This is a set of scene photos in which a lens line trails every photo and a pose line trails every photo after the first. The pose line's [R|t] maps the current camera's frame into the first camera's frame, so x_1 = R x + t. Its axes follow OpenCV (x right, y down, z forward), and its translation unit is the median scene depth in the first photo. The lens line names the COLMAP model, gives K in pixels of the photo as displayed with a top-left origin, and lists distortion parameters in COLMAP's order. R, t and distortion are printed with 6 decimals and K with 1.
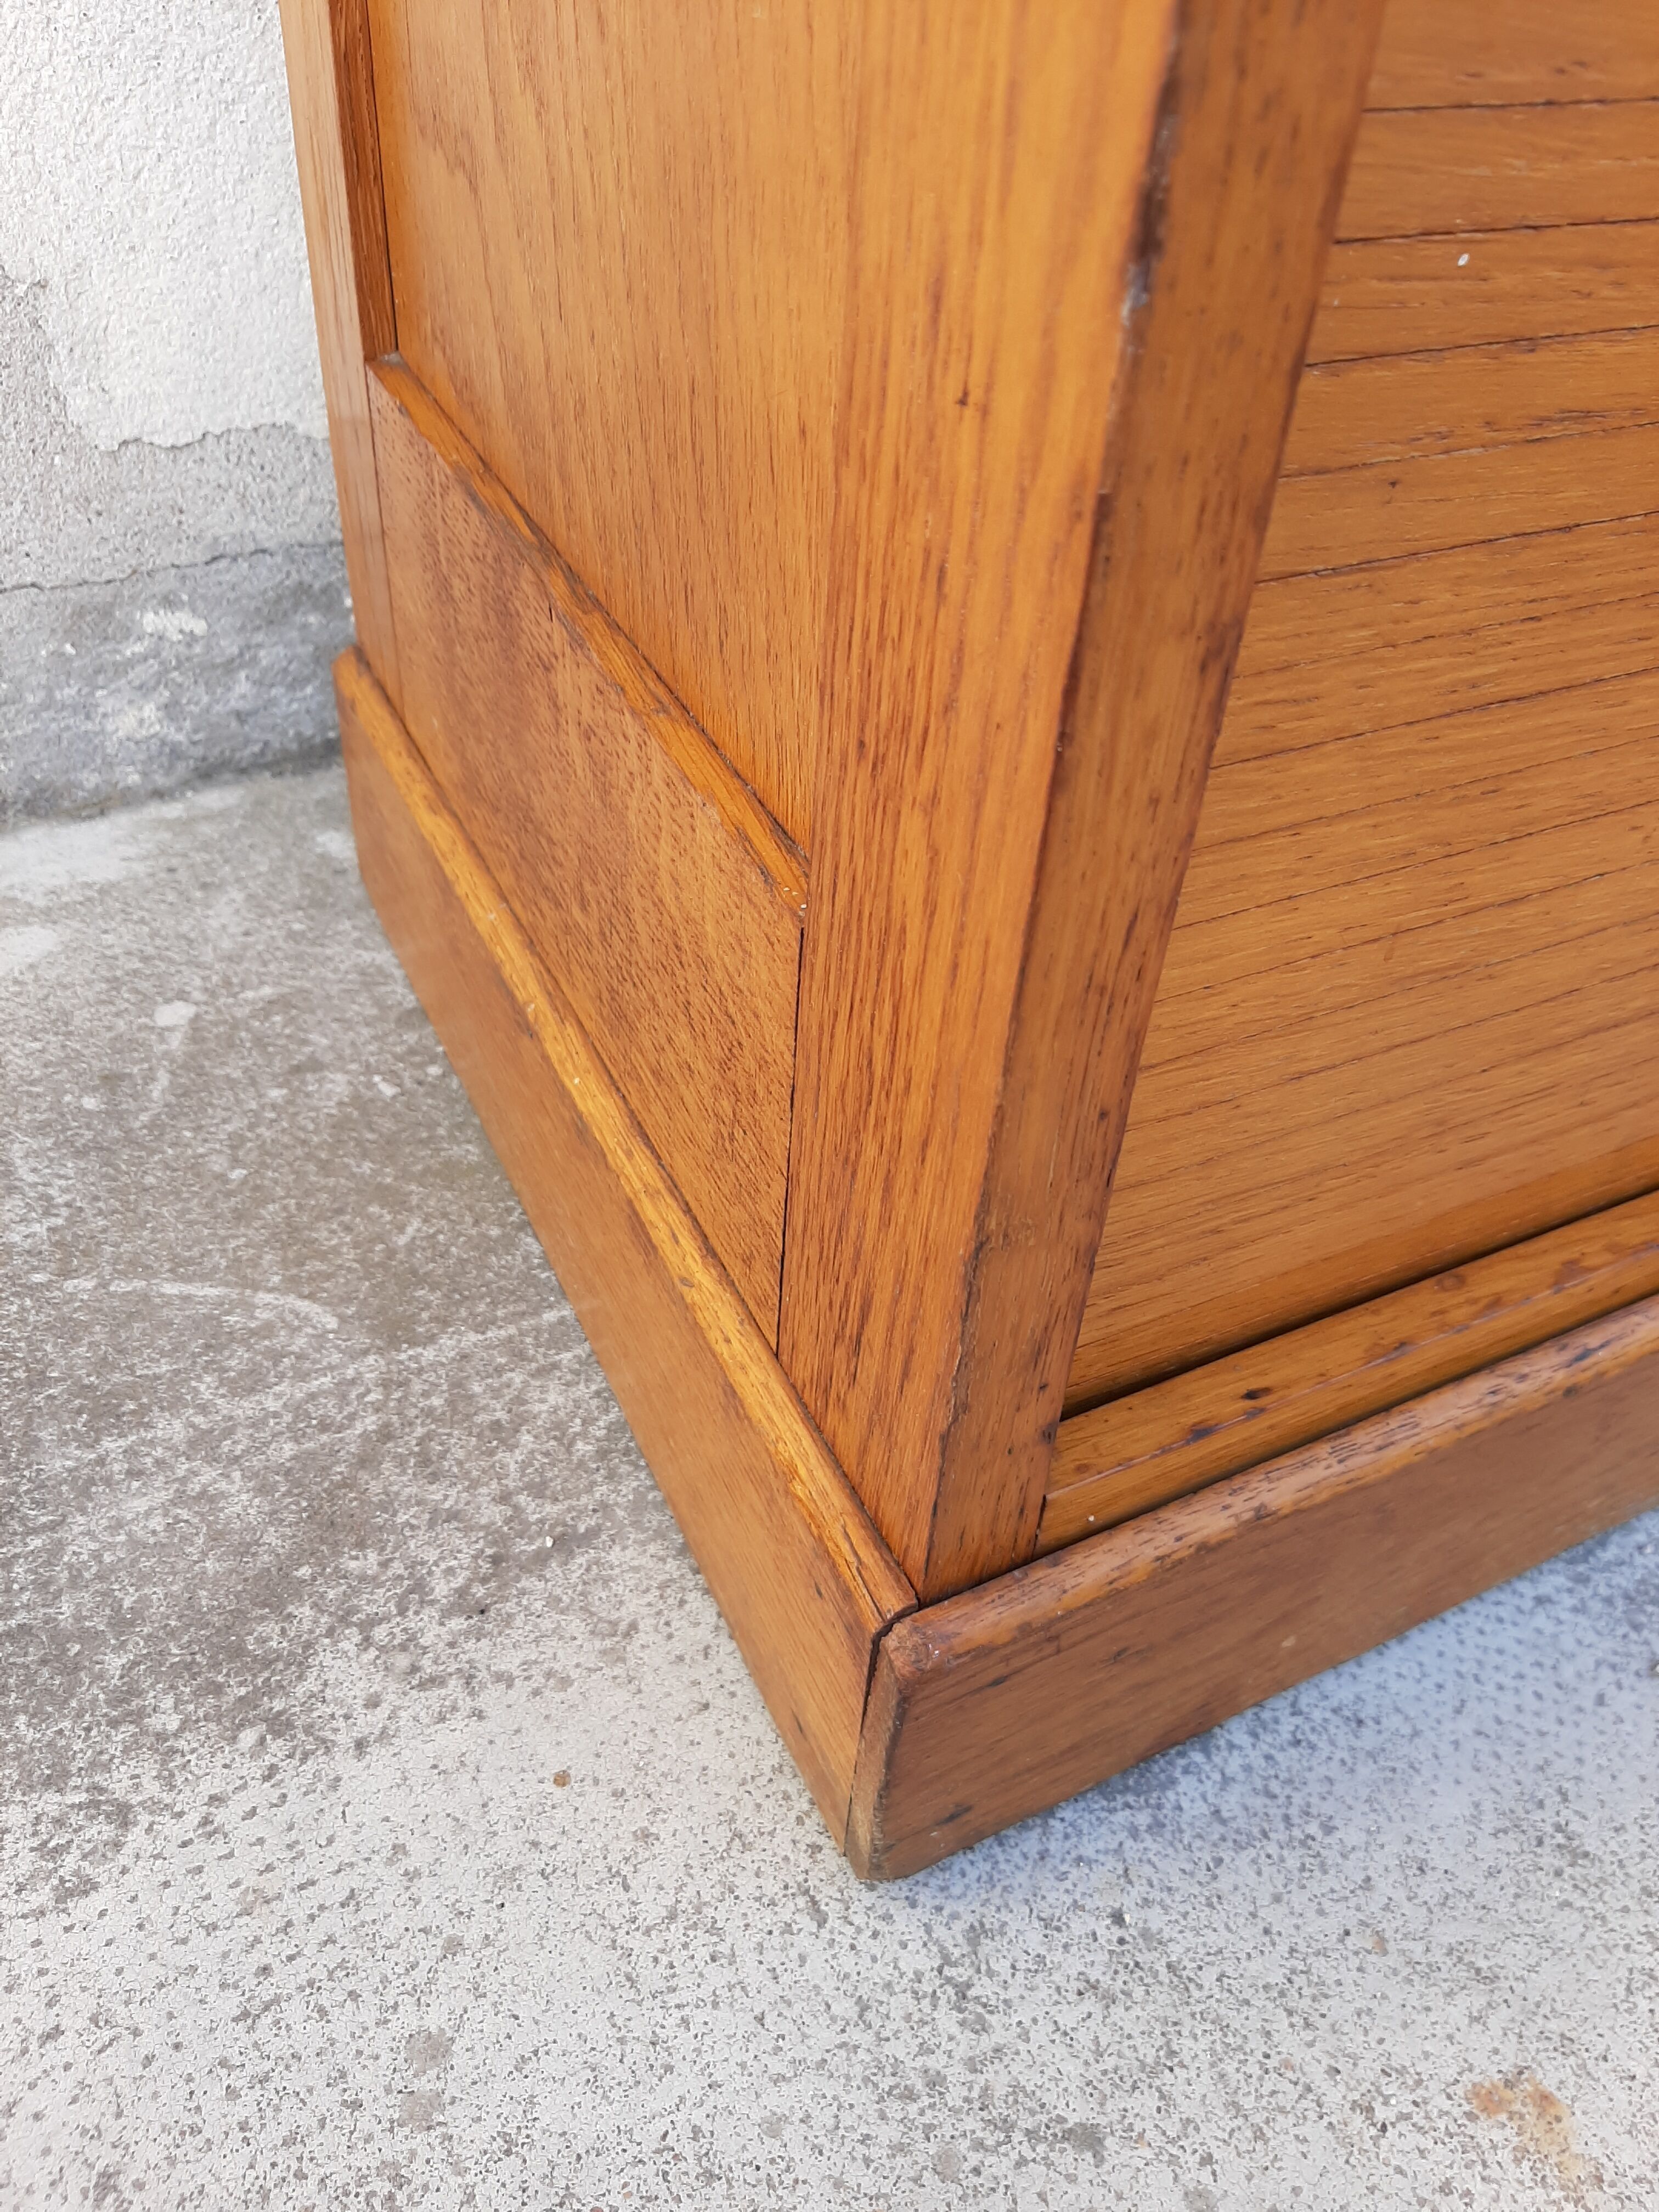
lens RADIAL K [[1761.2, 0, 848.2], [0, 1761.2, 1058.8], [0, 0, 1]] dist [0.043012, -0.107738]
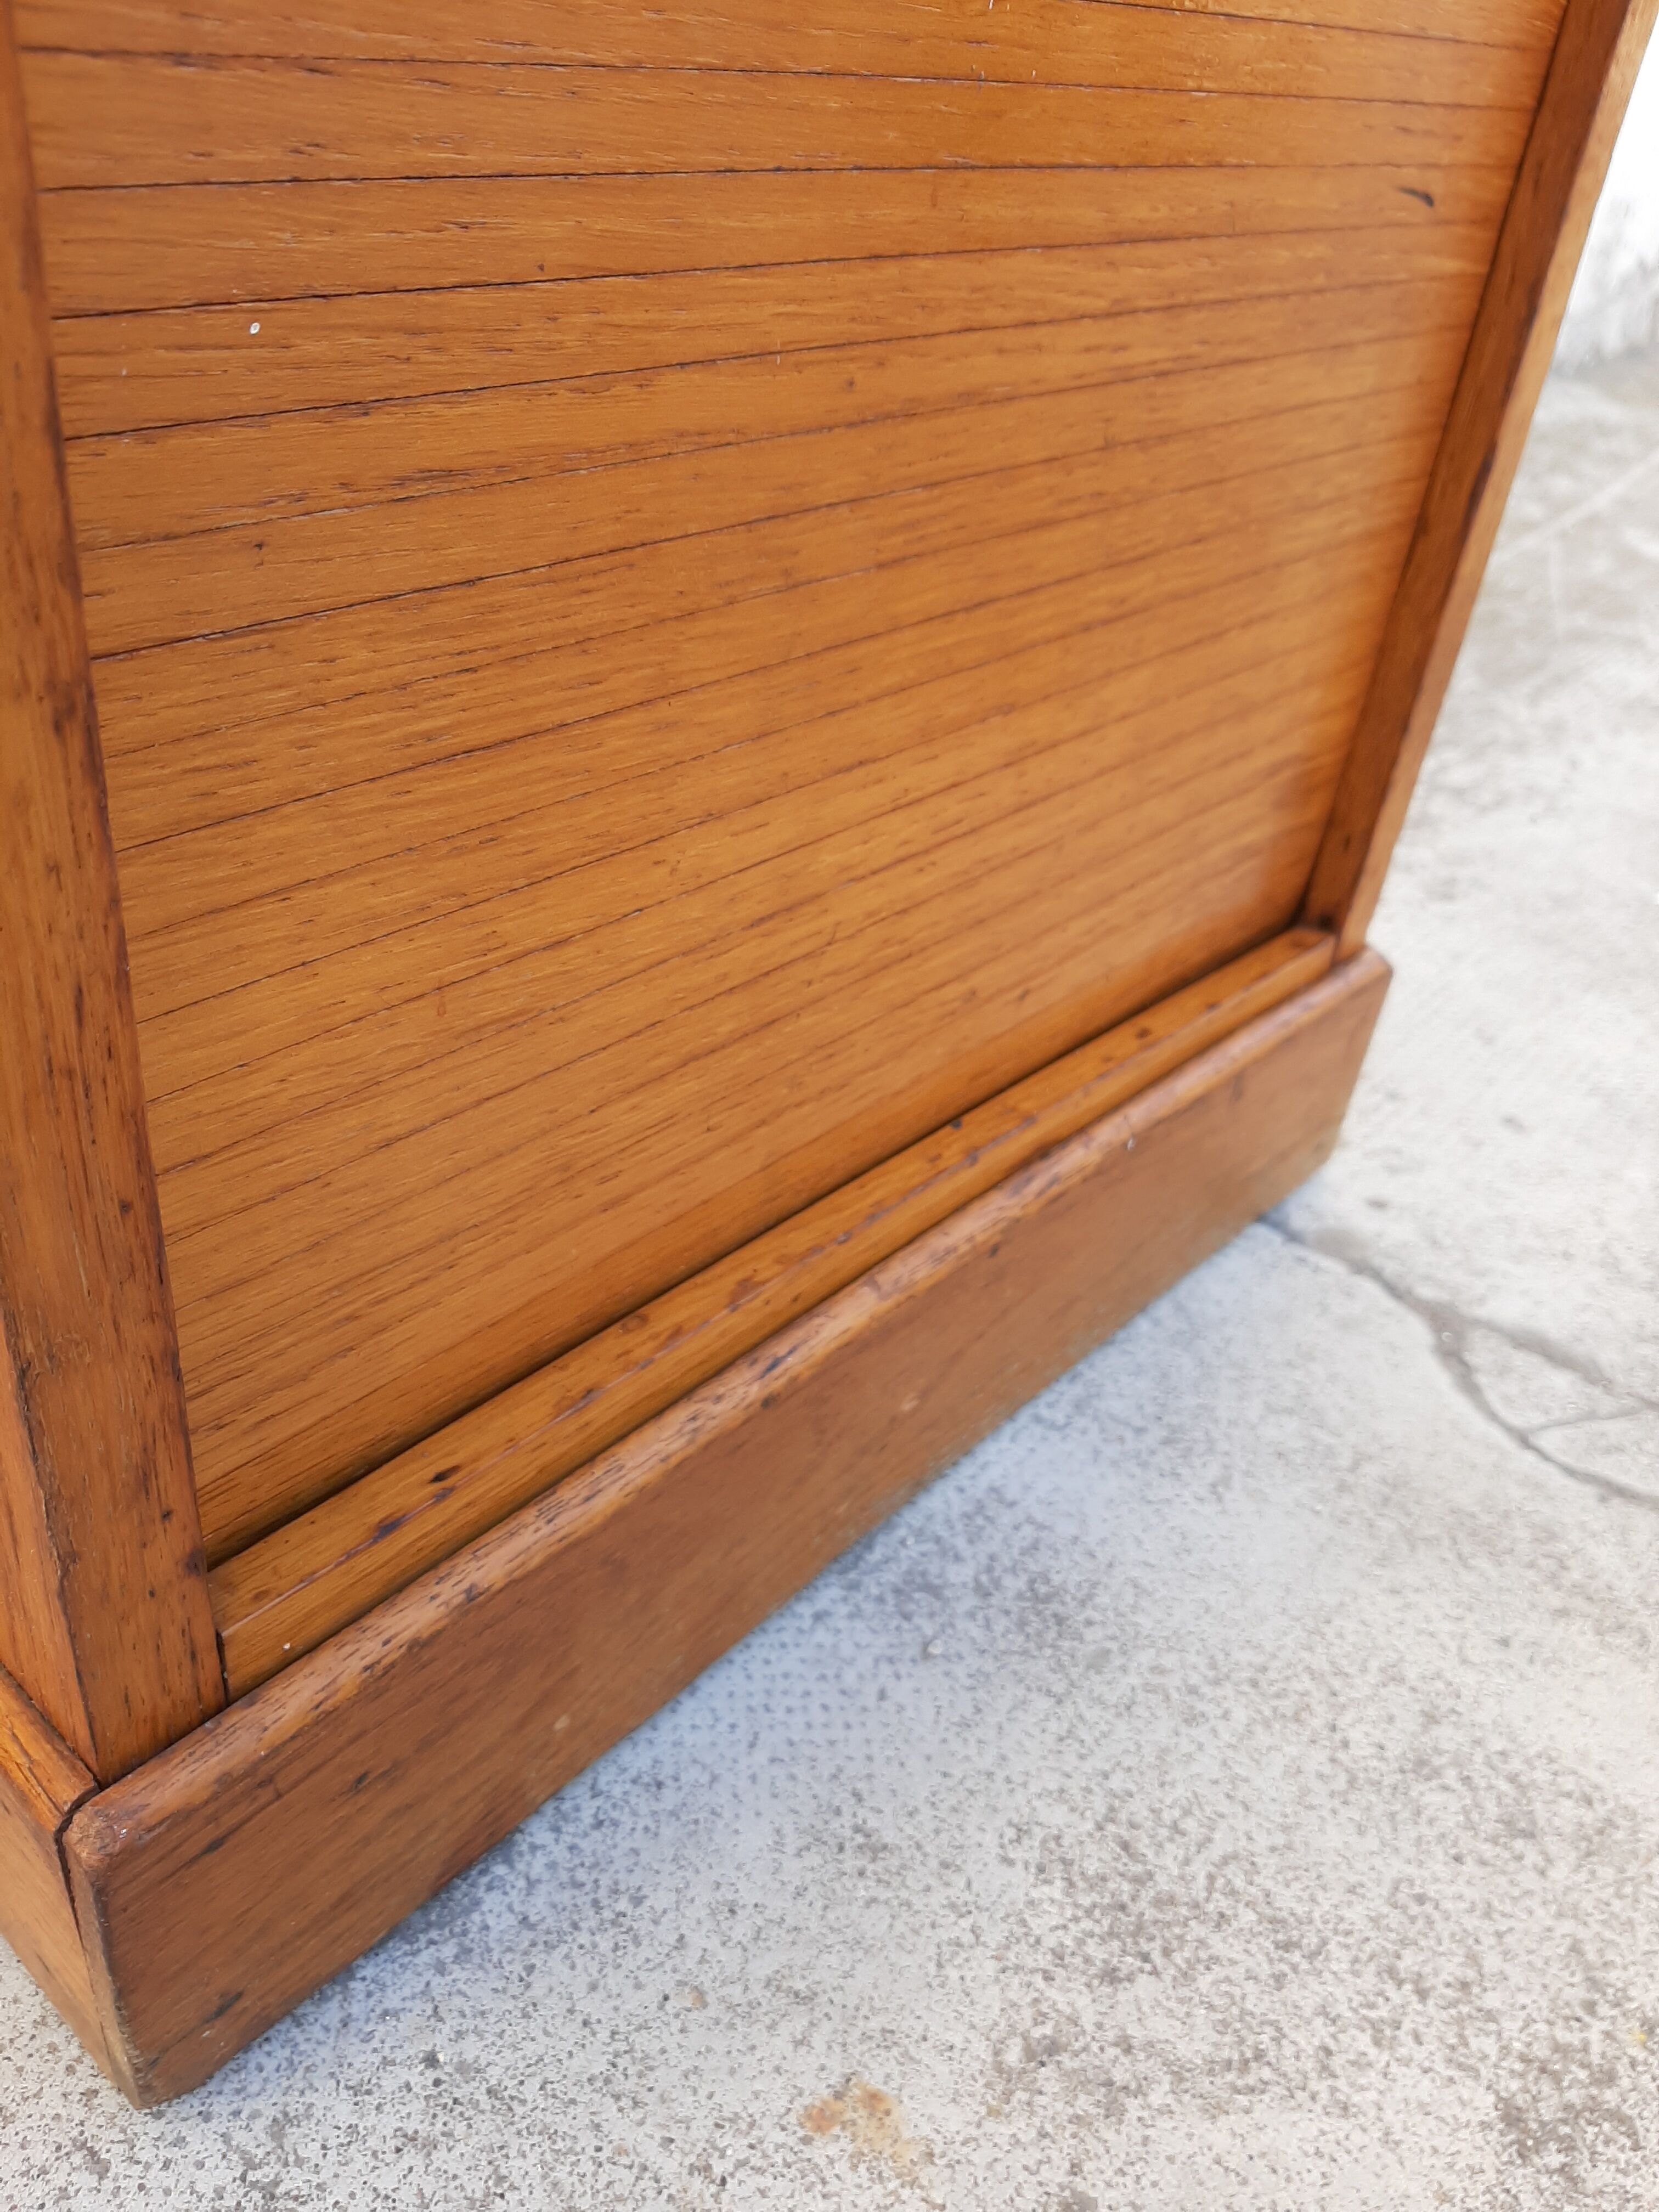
lens RADIAL K [[1761.2, 0, 832.7], [0, 1761.2, 1057.7], [0, 0, 1]] dist [0.043012, -0.107738]
pose [[0.930437, -0.168799, 0.325261, 0.141403], [0.198826, 0.978125, -0.061148, 0.060736], [-0.307824, 0.121564, 0.943645, -0.029644]]
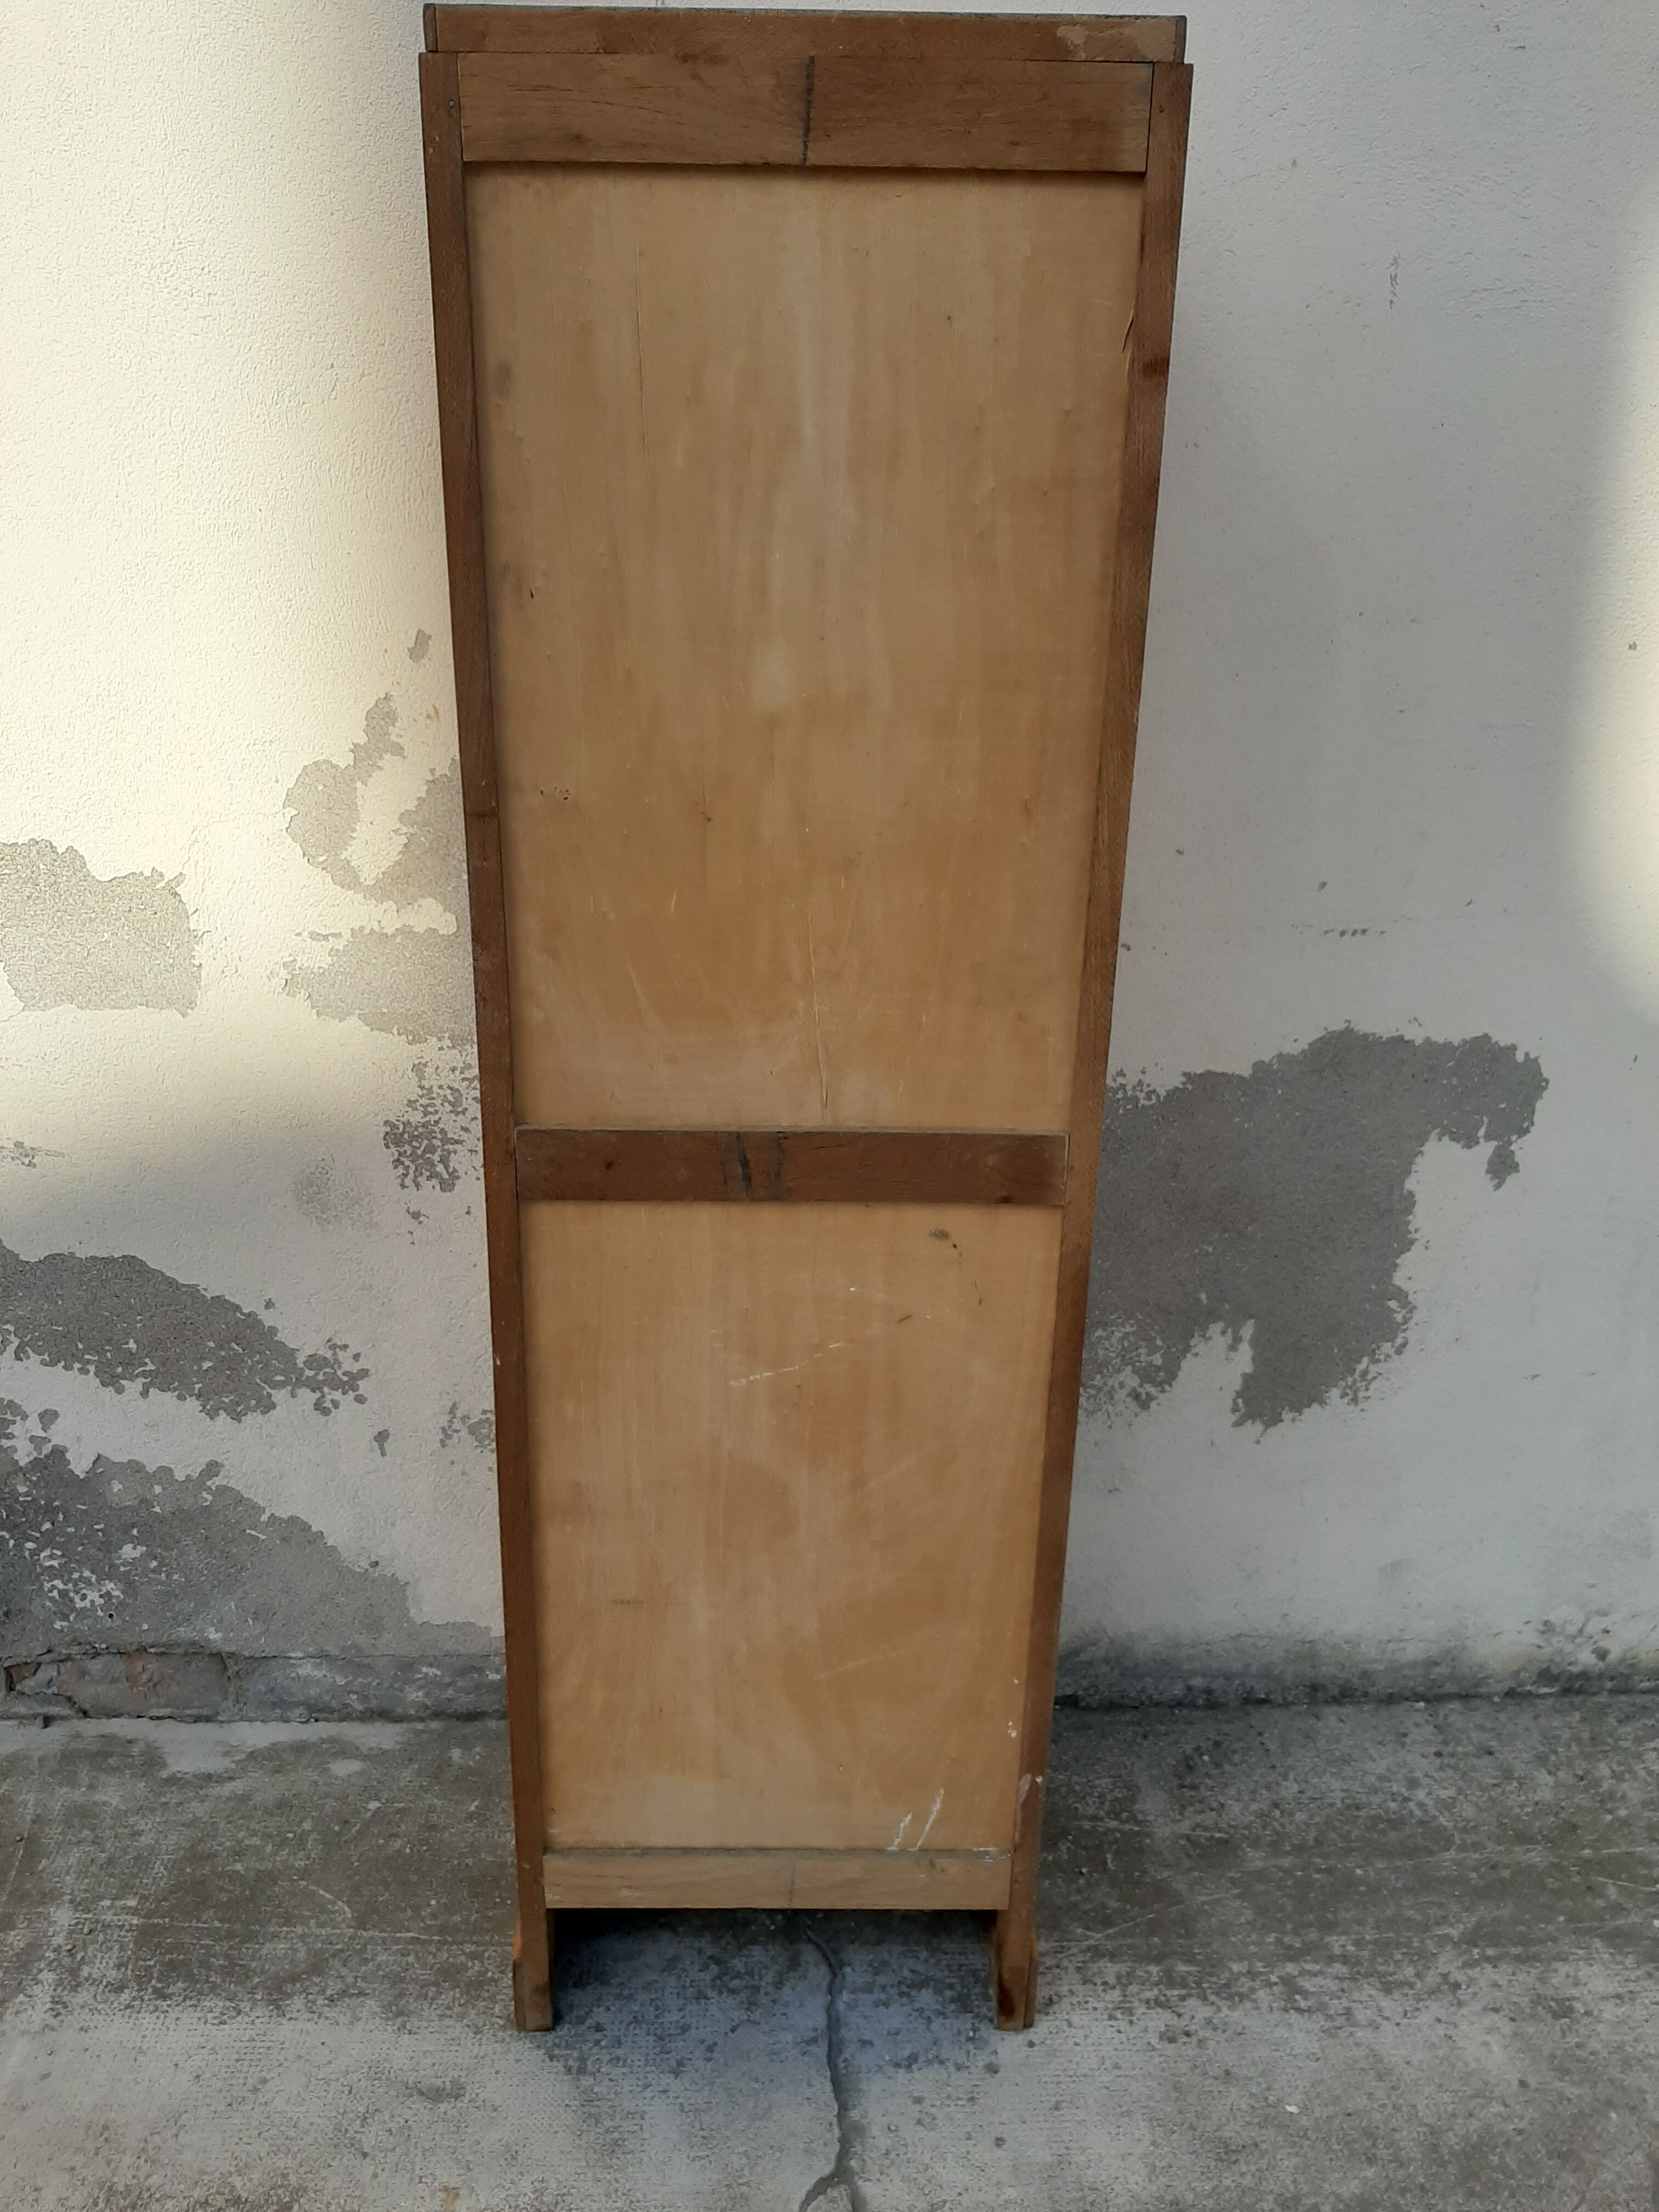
lens RADIAL K [[1761.2, 0, 829.0], [0, 1761.2, 1091.2], [0, 0, 1]] dist [0.043012, -0.107738]
pose [[0.885999, 0.116861, -0.448720, 2.704516], [-0.260376, 0.926131, -0.272919, -0.922622], [0.383680, 0.358642, 0.850979, -3.130201]]
